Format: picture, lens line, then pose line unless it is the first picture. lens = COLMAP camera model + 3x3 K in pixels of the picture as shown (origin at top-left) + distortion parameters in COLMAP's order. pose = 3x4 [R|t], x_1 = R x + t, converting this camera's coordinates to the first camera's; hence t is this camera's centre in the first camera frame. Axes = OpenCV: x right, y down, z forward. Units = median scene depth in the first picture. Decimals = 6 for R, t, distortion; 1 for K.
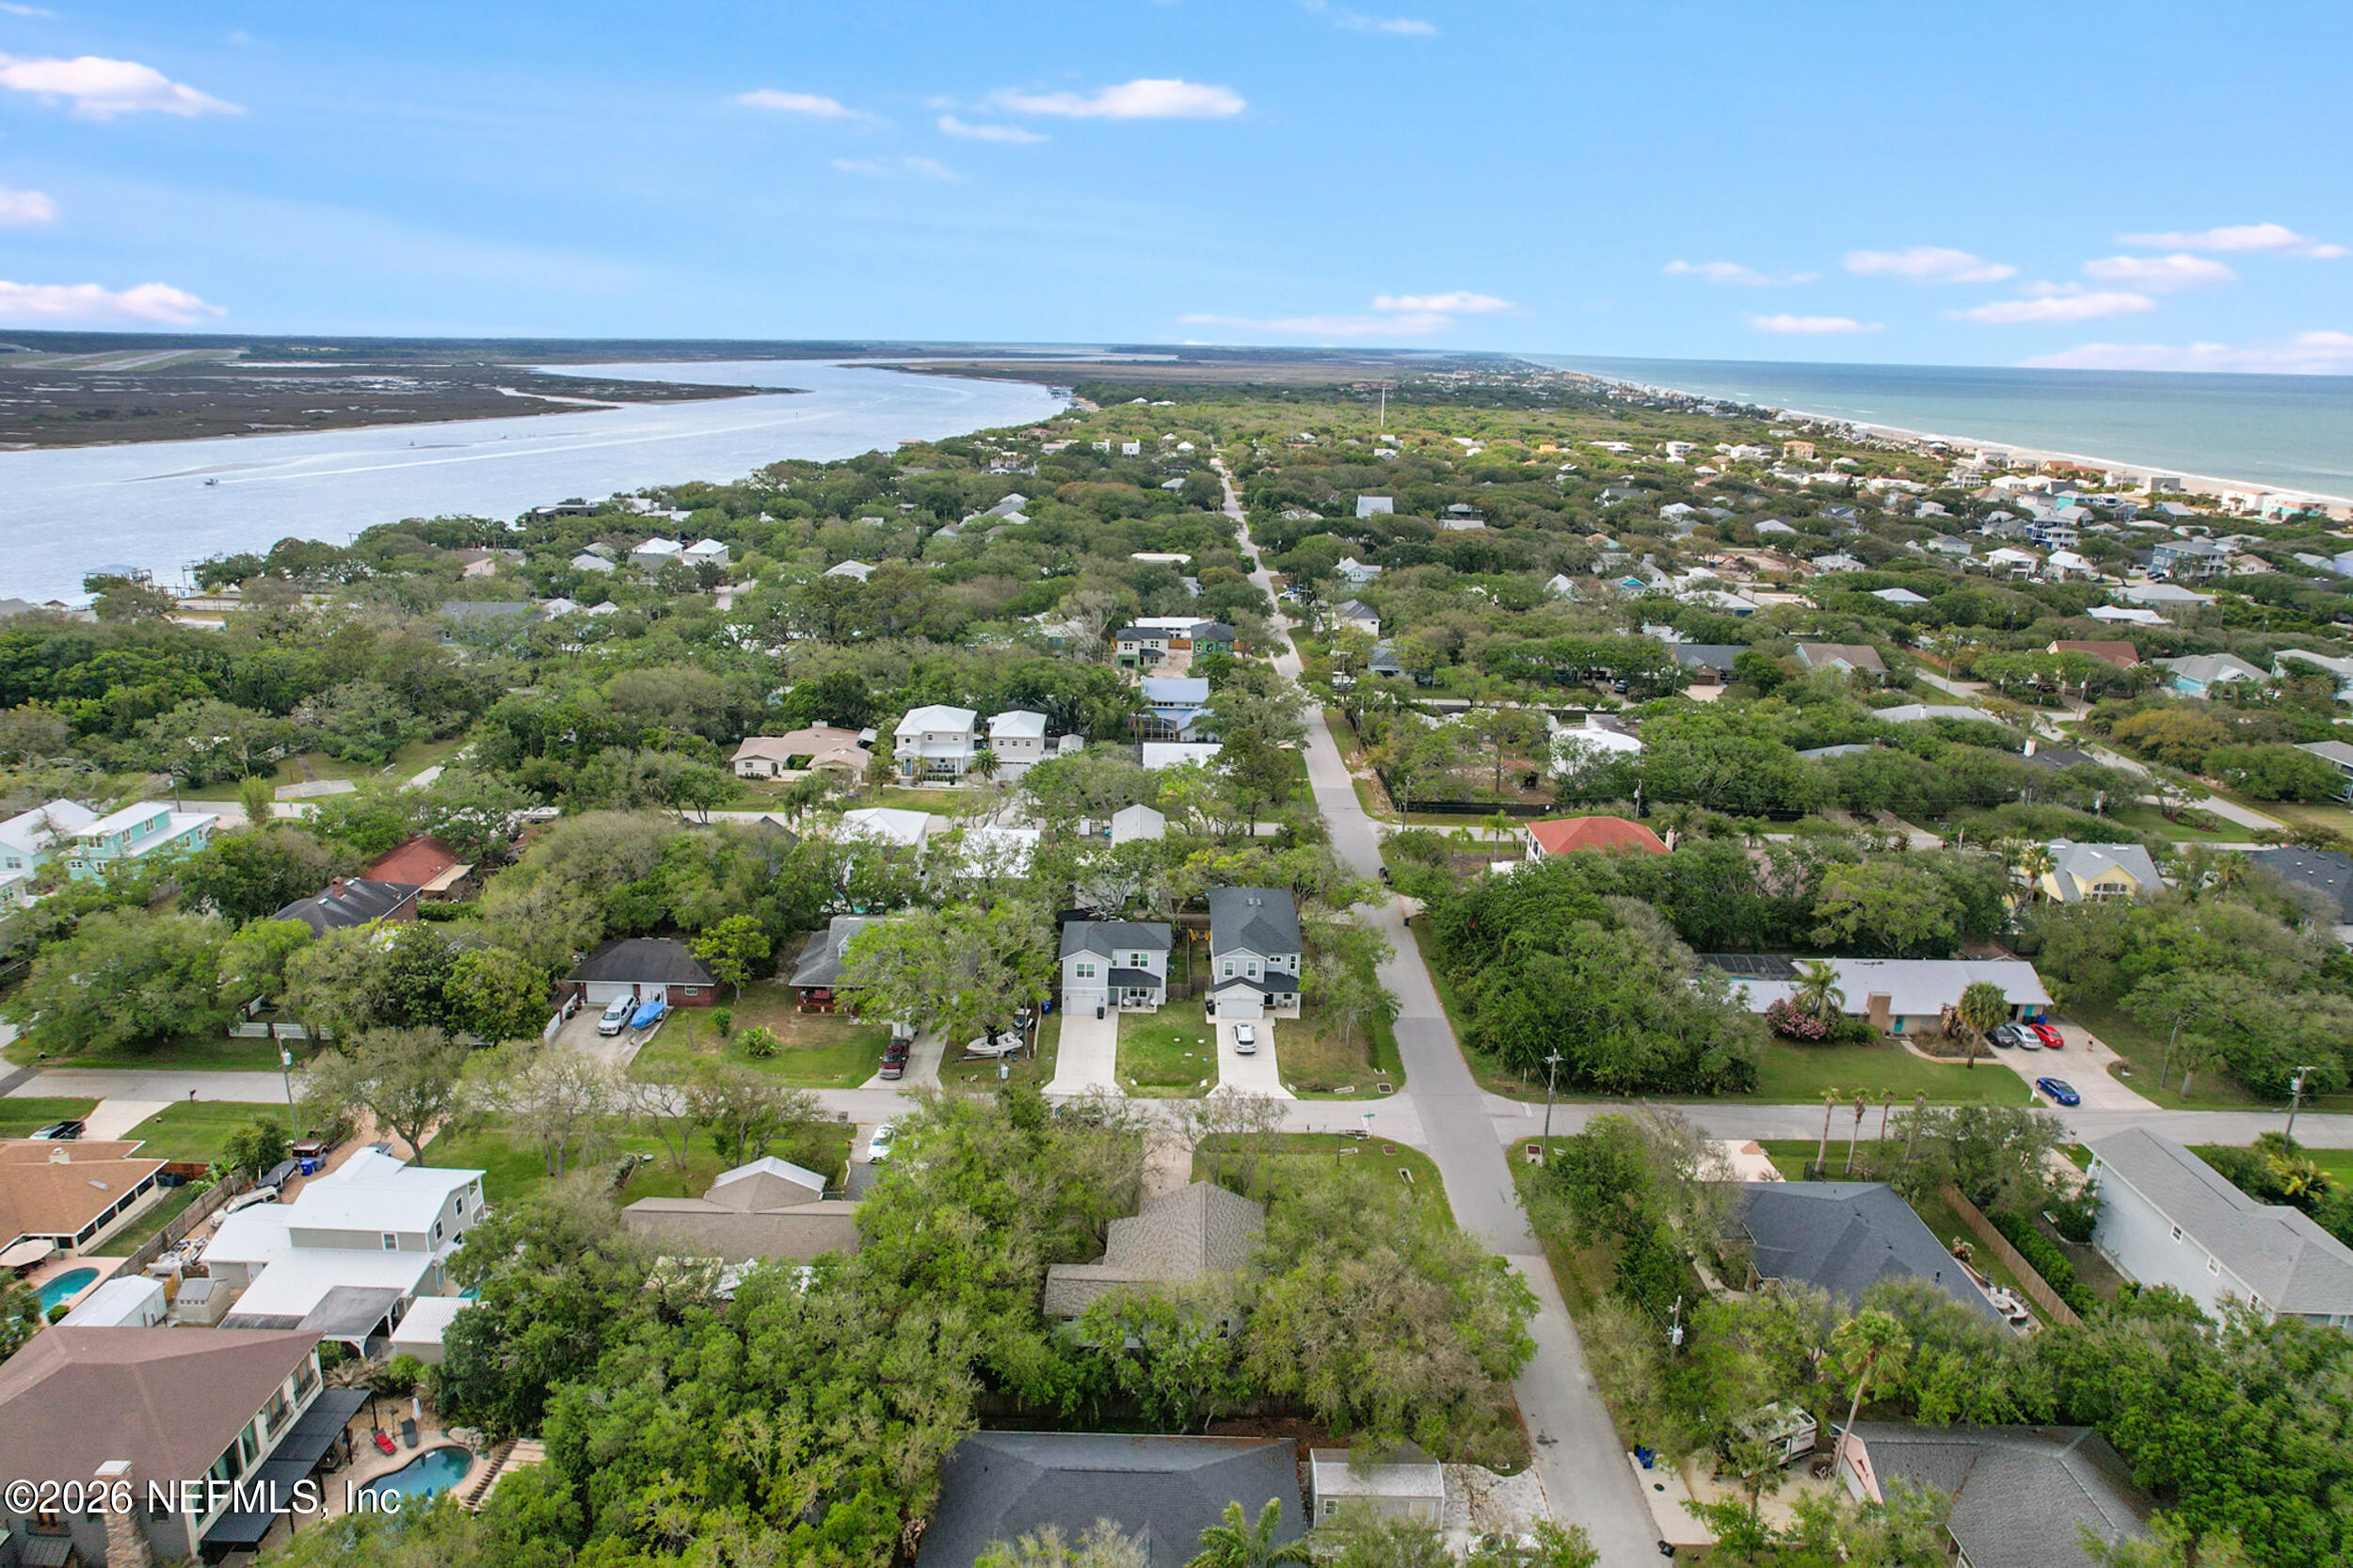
lens RADIAL K [[1433.3, 0, 1176.5], [0, 1433.3, 784.0], [0, 0, 1]] dist [-0.059013, 0.044770]
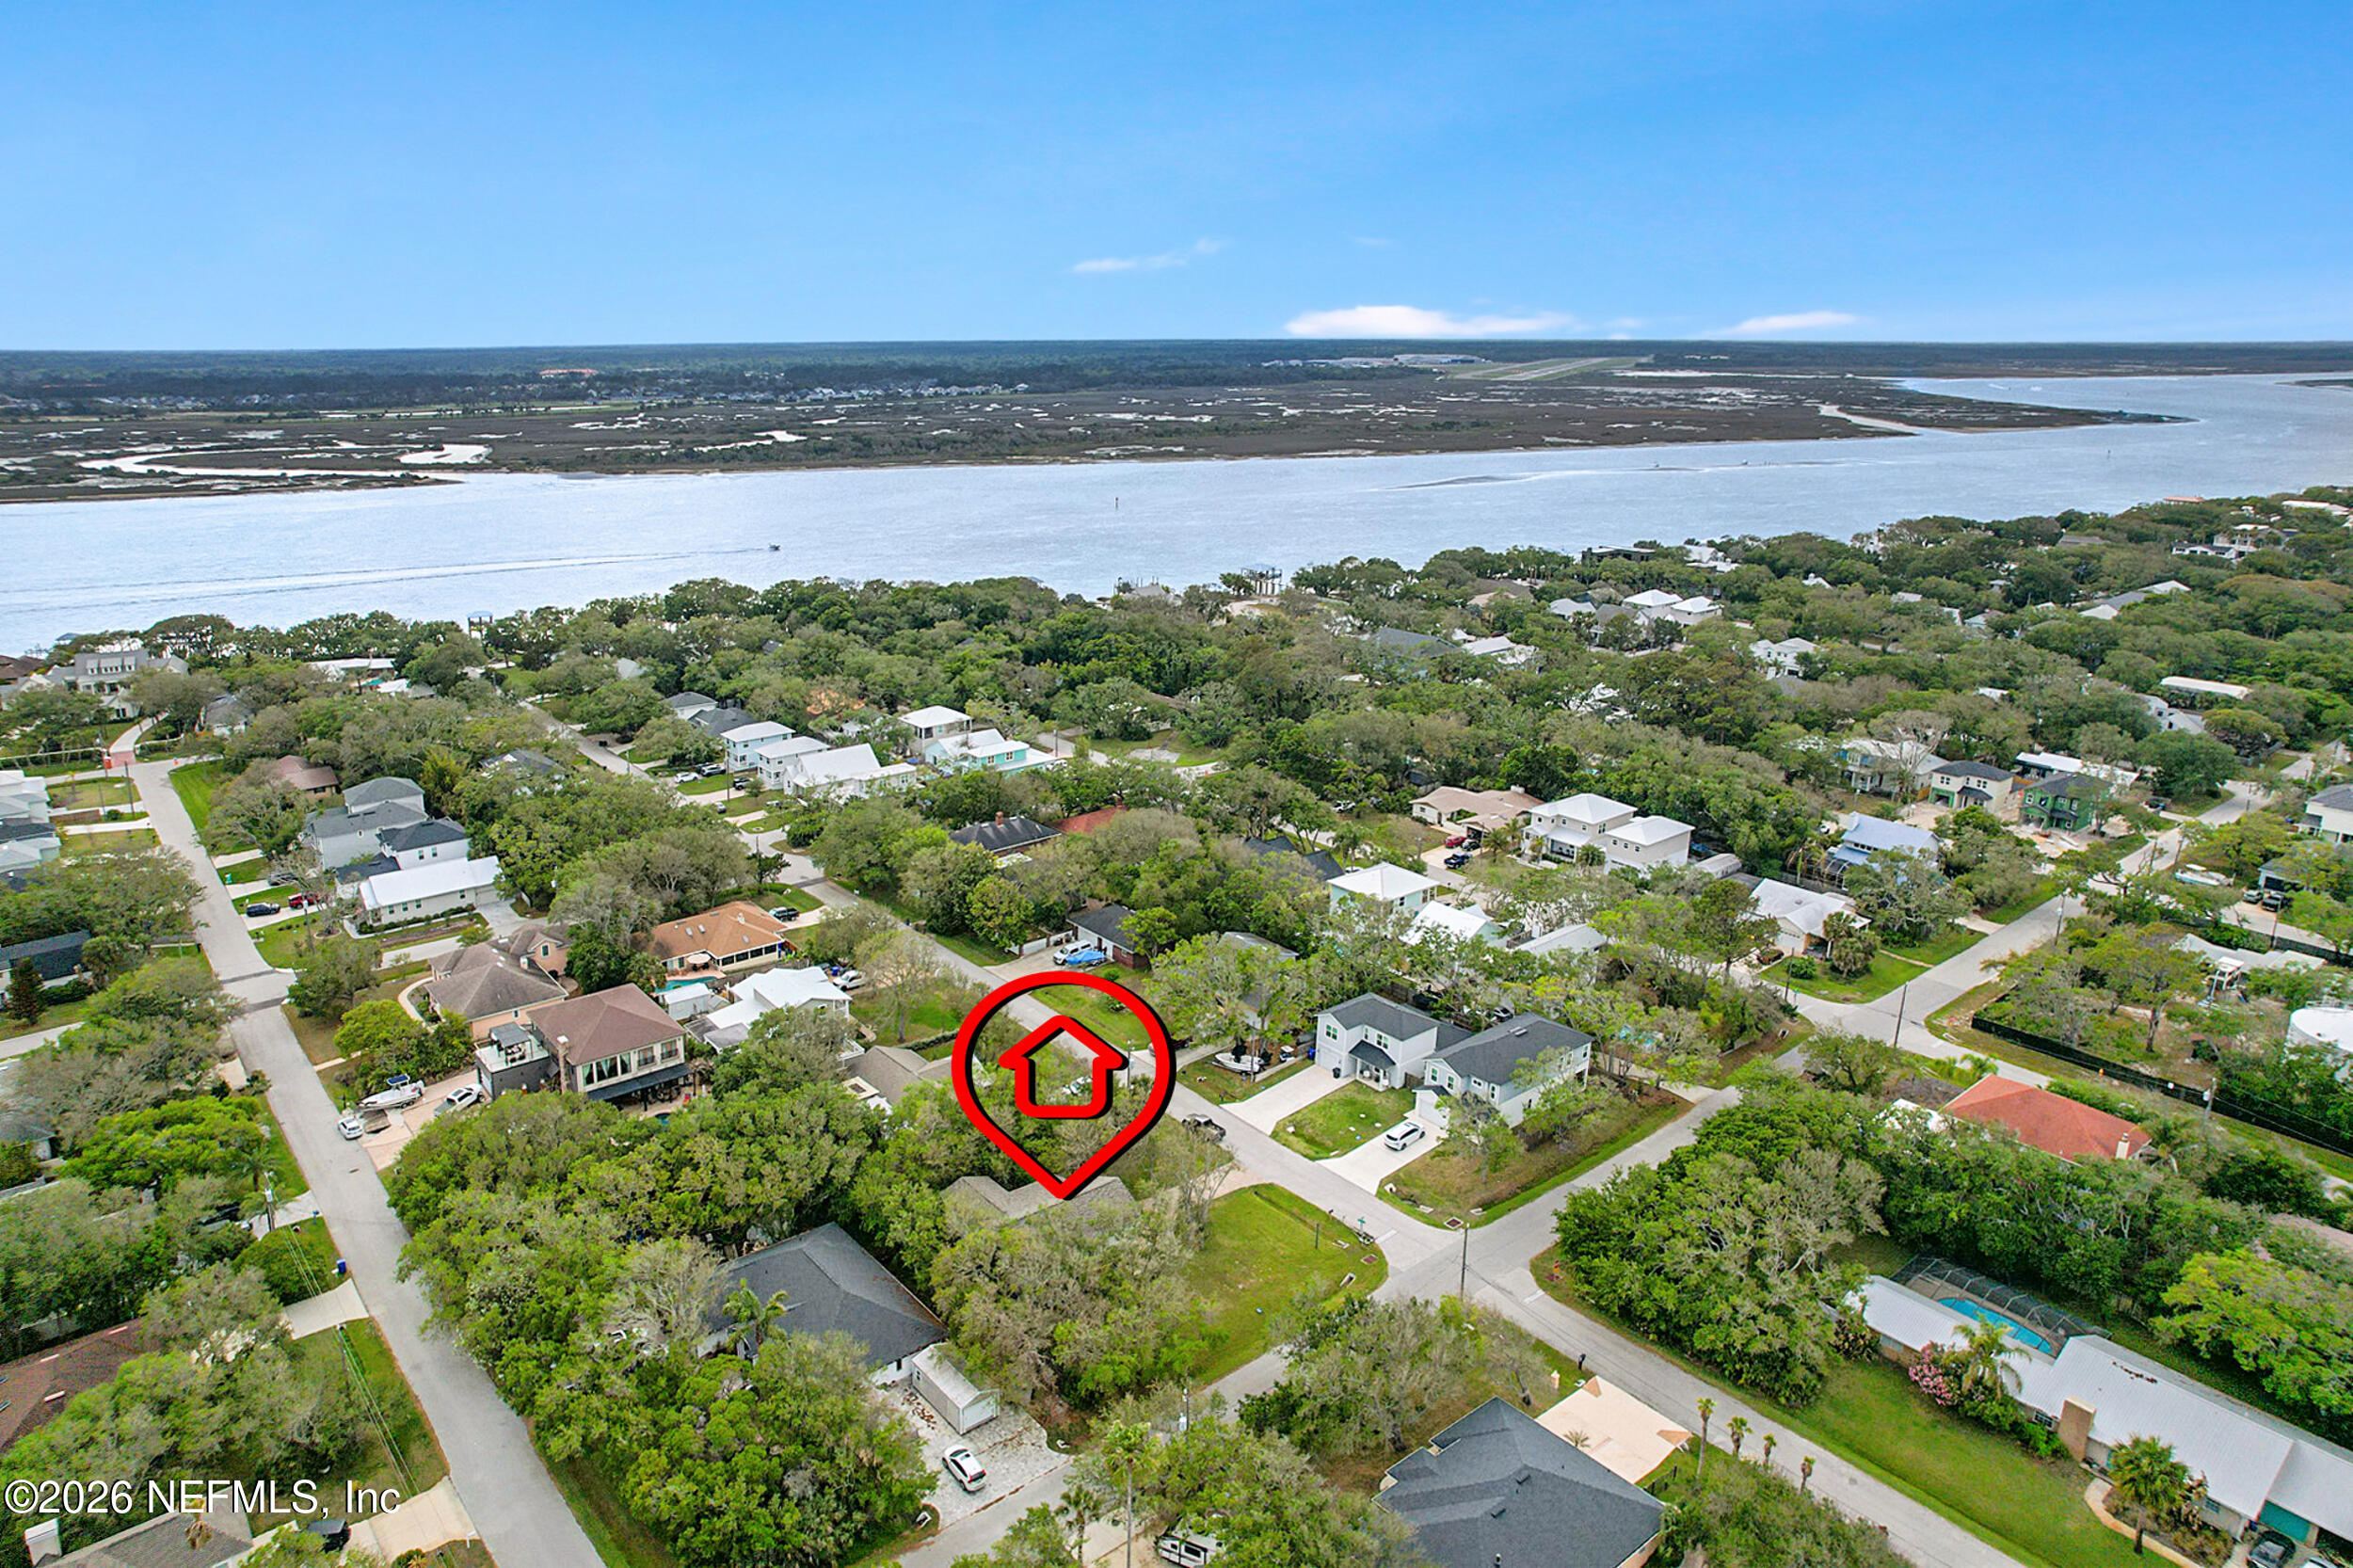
lens RADIAL K [[1513.0, 0, 1096.3], [0, 1513.0, 782.9], [0, 0, 1]] dist [-0.048616, 0.000419]
pose [[0.614865, 0.199907, -0.762875, 0.657658], [-0.215094, 0.973174, 0.081652, -0.112413], [0.758733, 0.113885, 0.641369, 0.070912]]
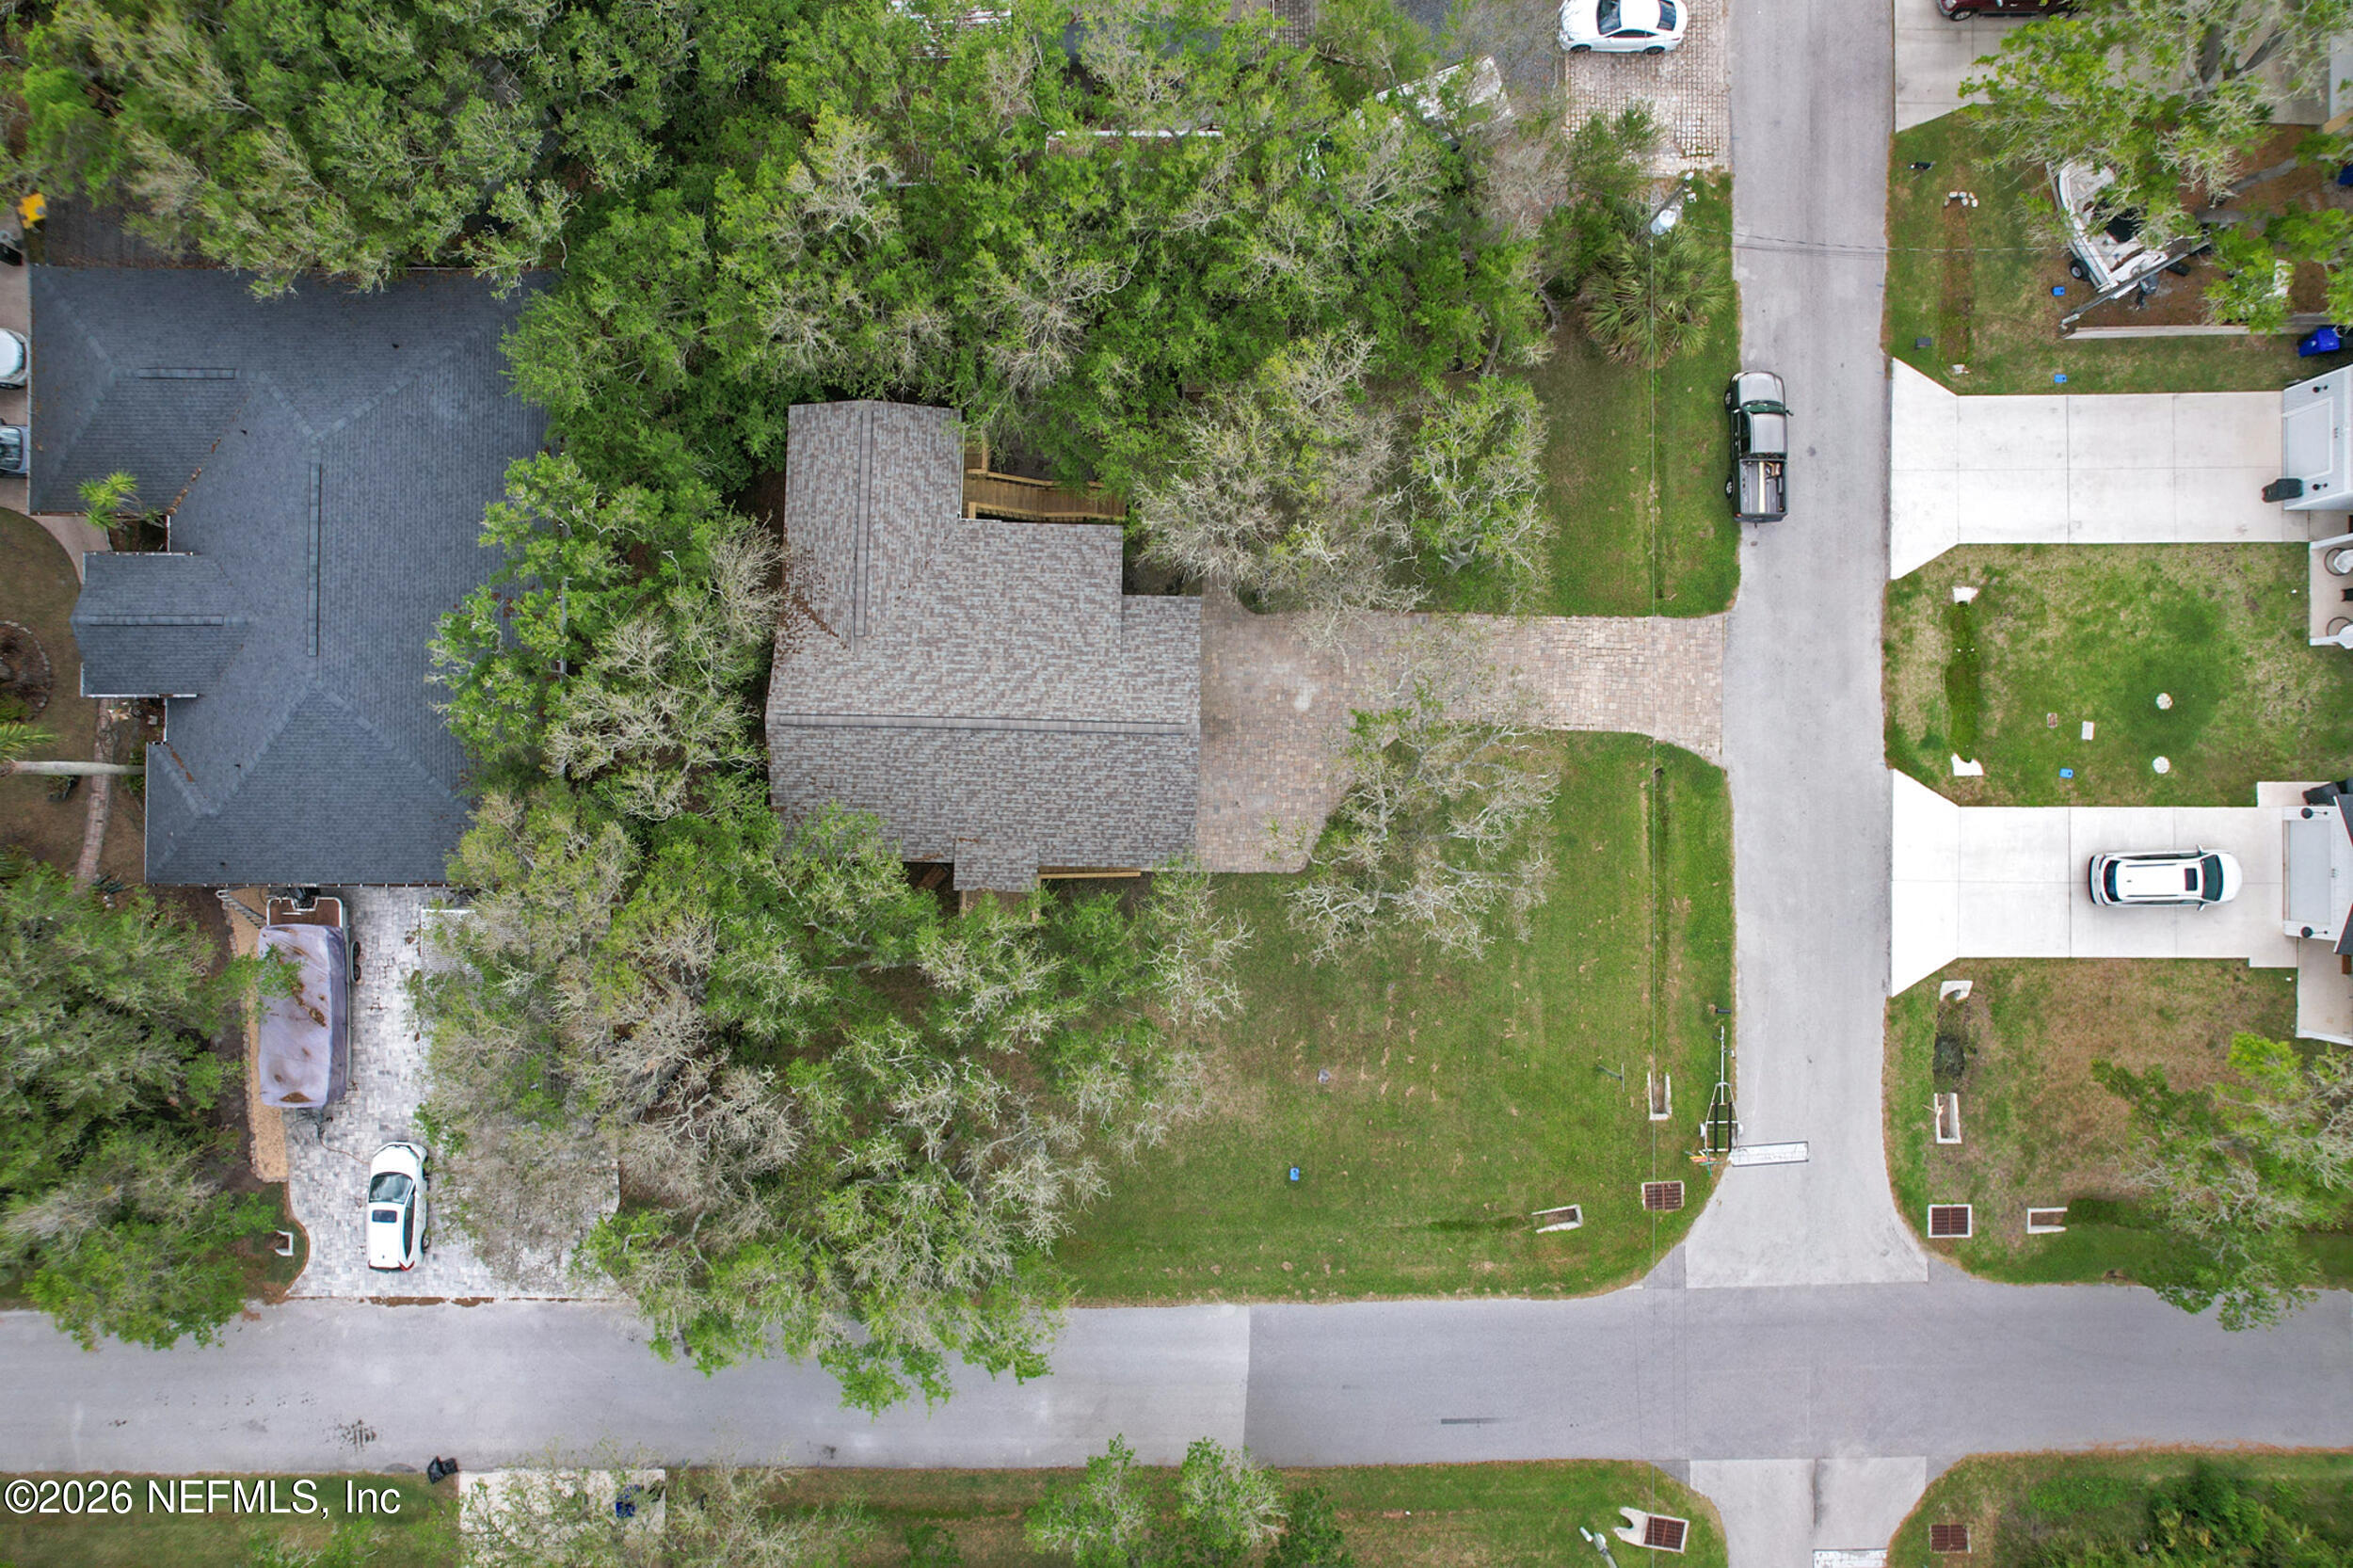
lens RADIAL K [[1433.3, 0, 1176.5], [0, 1433.3, 784.0], [0, 0, 1]] dist [-0.059013, 0.044770]
pose [[0.000417, 0.998766, -0.049667, 0.038421], [-0.301501, 0.047482, 0.952283, -0.091652], [0.953466, 0.014578, 0.301148, 0.594370]]
